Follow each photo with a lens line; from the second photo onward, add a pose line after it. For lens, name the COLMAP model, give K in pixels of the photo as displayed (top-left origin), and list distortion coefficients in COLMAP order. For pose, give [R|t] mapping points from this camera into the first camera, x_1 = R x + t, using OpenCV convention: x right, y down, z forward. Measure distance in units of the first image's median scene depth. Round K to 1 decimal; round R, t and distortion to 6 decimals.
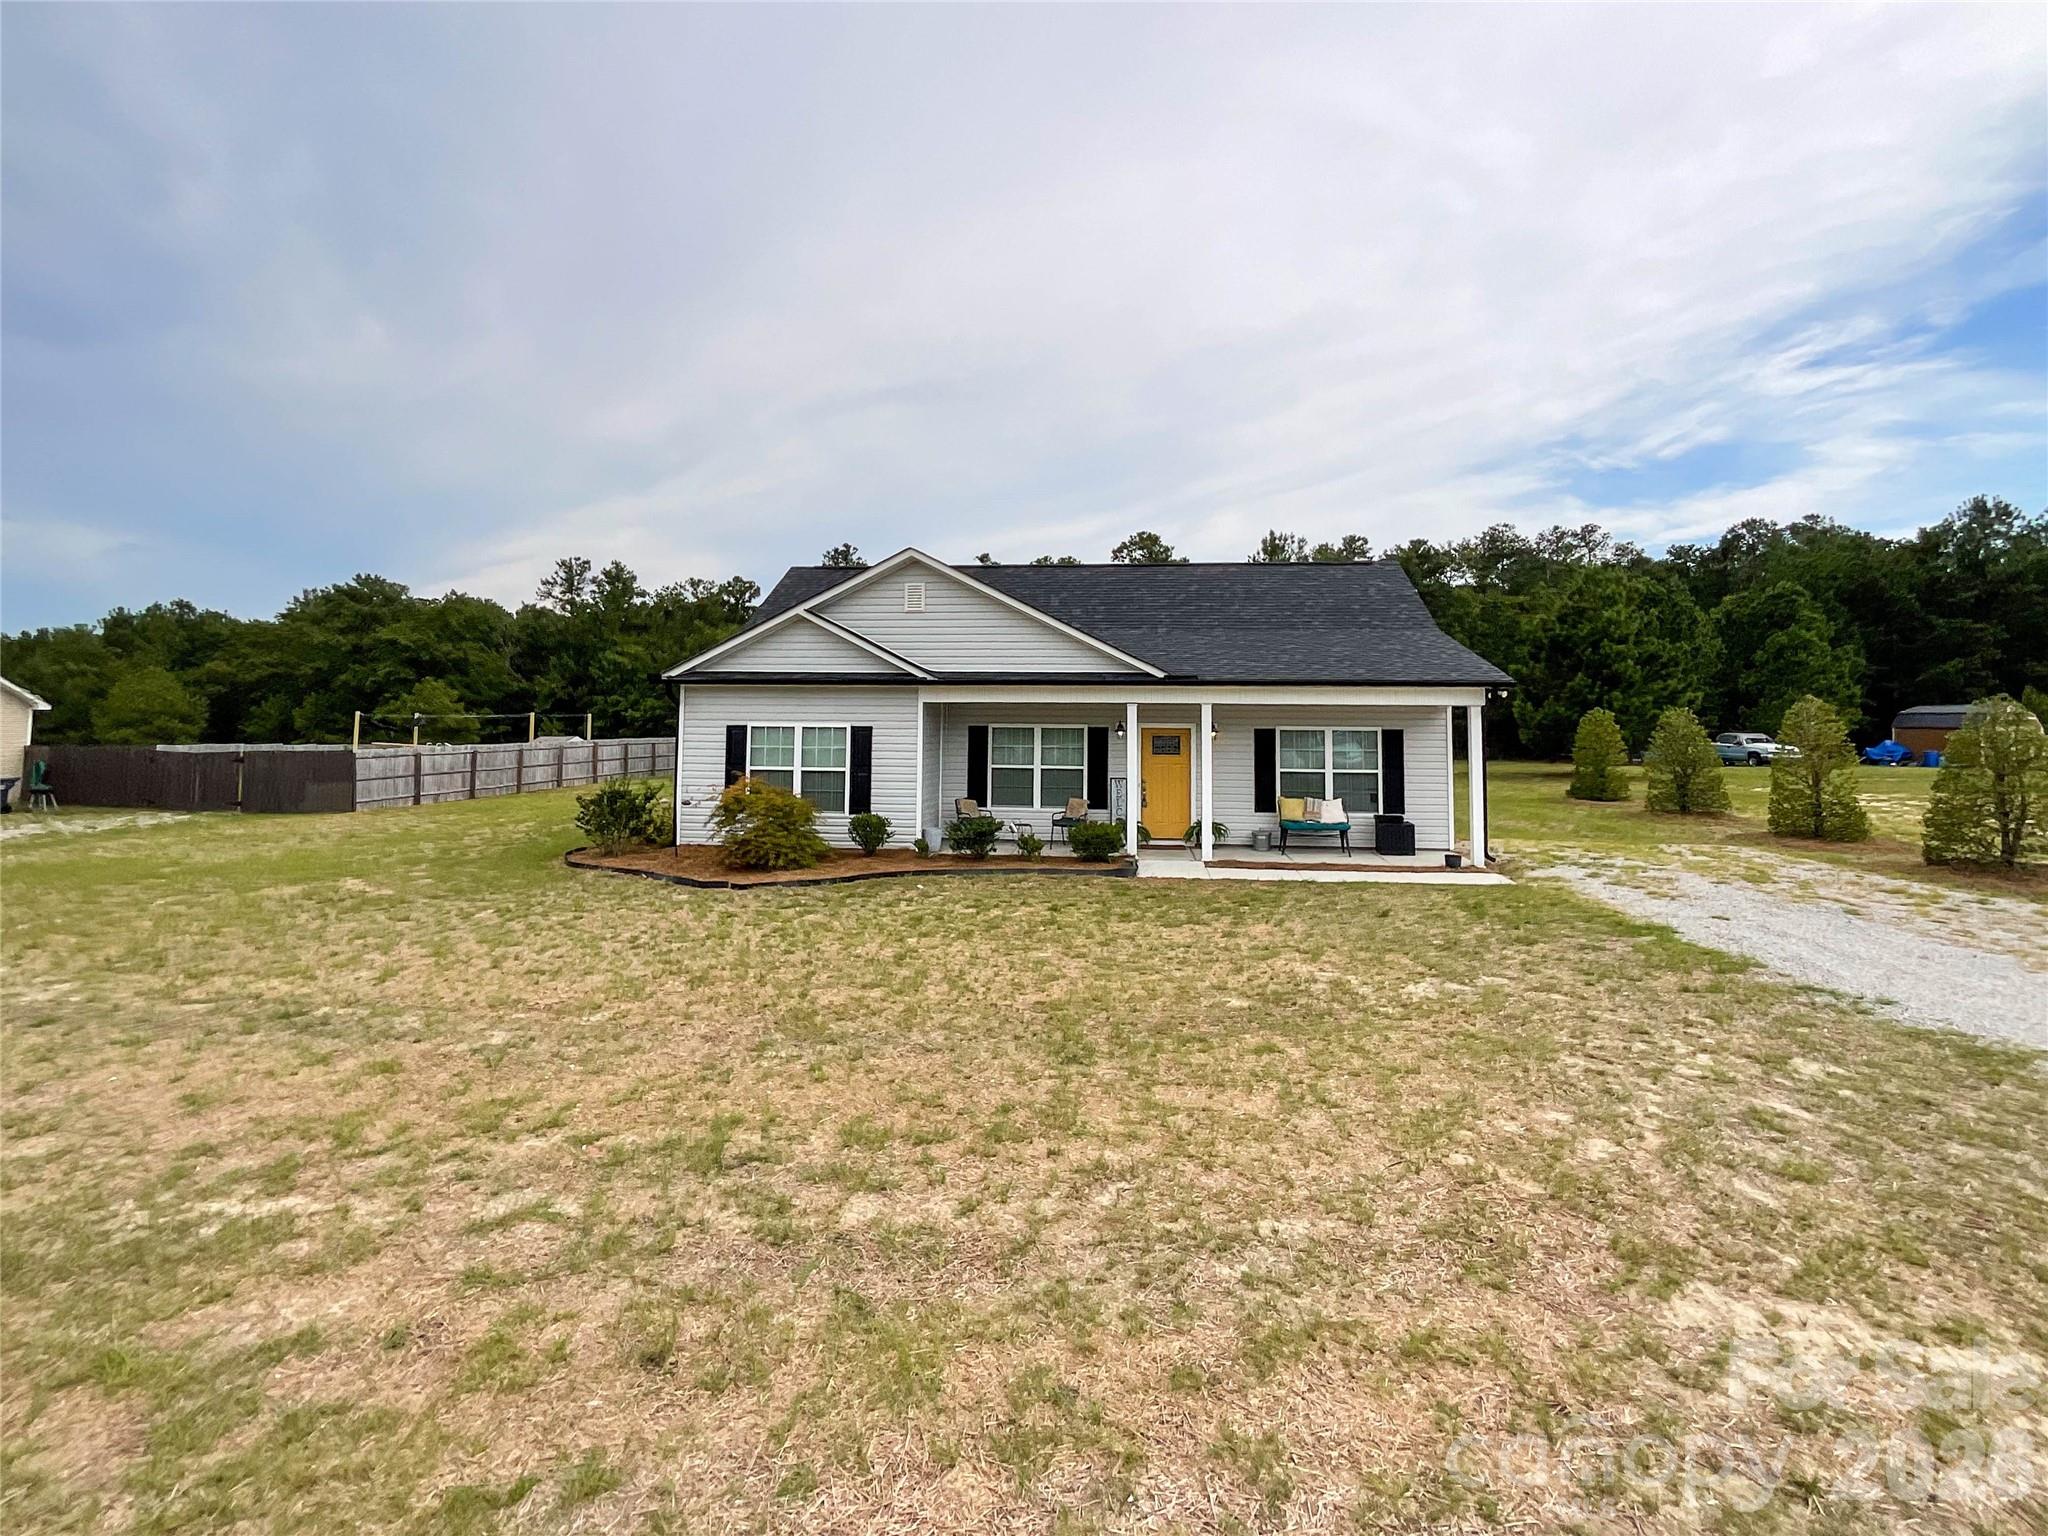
lens RADIAL K [[900.0, 0, 1036.8], [0, 900.0, 665.1], [0, 0, 1]] dist [-0.003201, -0.000192]
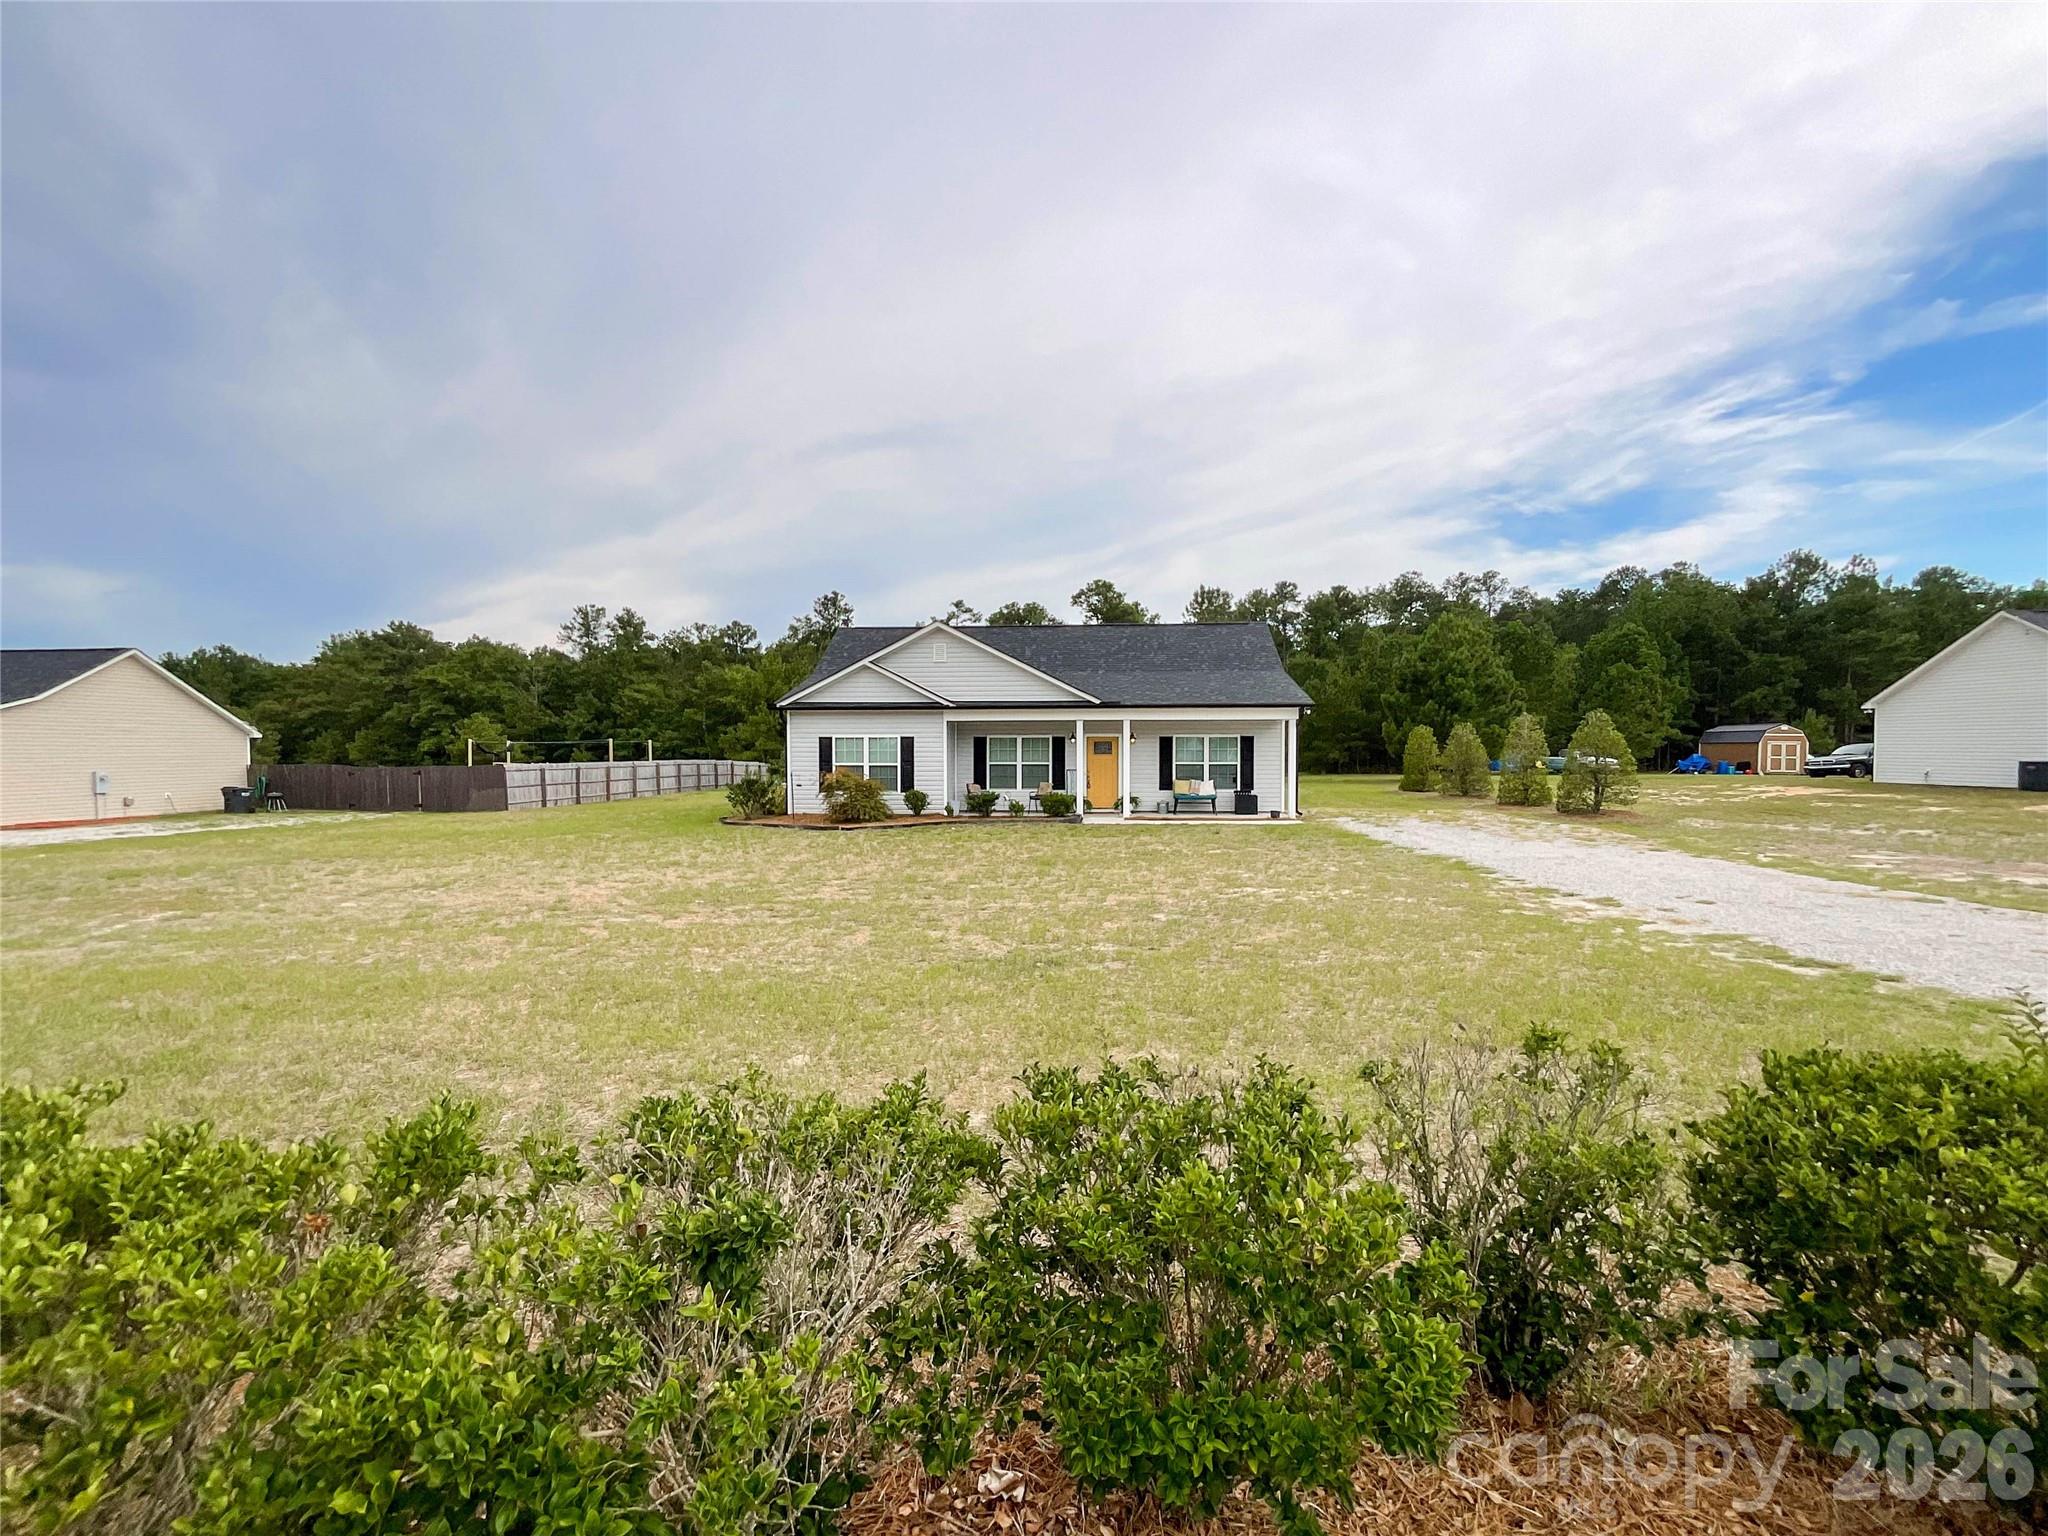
lens RADIAL K [[862.4, 0, 1024.0], [0, 862.4, 768.0], [0, 0, 1]] dist [-0.001888, 0.000058]
pose [[0.999635, -0.009499, 0.025286, -0.027766], [0.007462, 0.996811, 0.079452, 0.004620], [-0.025961, -0.079235, 0.996518, -0.458986]]
